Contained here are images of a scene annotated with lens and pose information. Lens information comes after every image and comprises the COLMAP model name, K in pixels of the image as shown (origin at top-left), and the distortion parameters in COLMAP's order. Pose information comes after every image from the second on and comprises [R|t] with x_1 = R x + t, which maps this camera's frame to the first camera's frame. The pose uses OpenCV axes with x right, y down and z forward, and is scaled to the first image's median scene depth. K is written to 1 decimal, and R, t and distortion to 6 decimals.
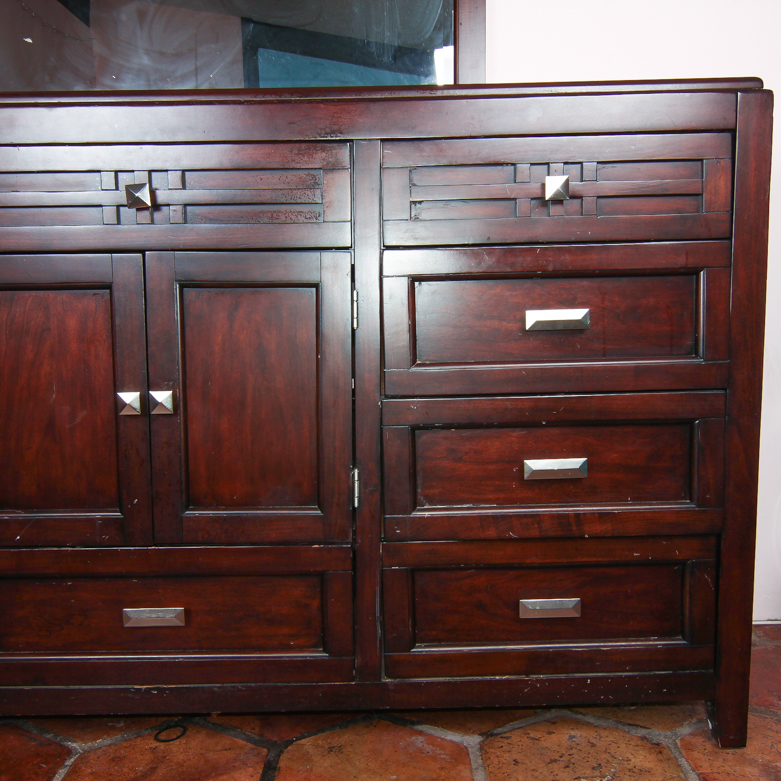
lens RADIAL K [[845.8, 0, 390.5], [0, 845.8, 390.5], [0, 0, 1]] dist [0.006114, -0.021429]
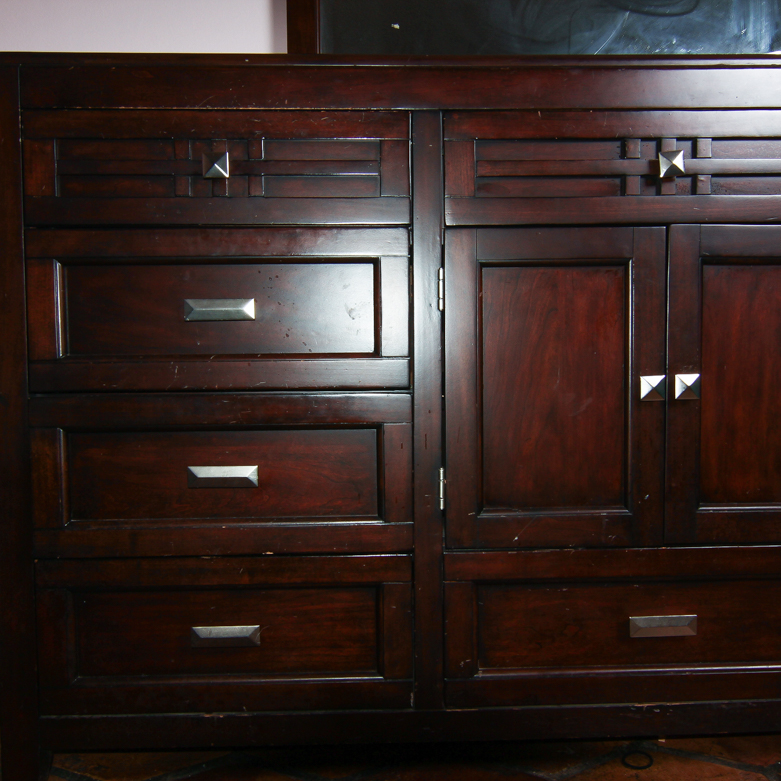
lens RADIAL K [[845.8, 0, 390.5], [0, 845.8, 390.5], [0, 0, 1]] dist [0.006114, -0.021429]
pose [[0.999682, -0.005209, 0.024685, -0.596839], [0.006615, 0.998339, -0.057225, 0.066444], [-0.024346, 0.057370, 0.998056, 0.087672]]
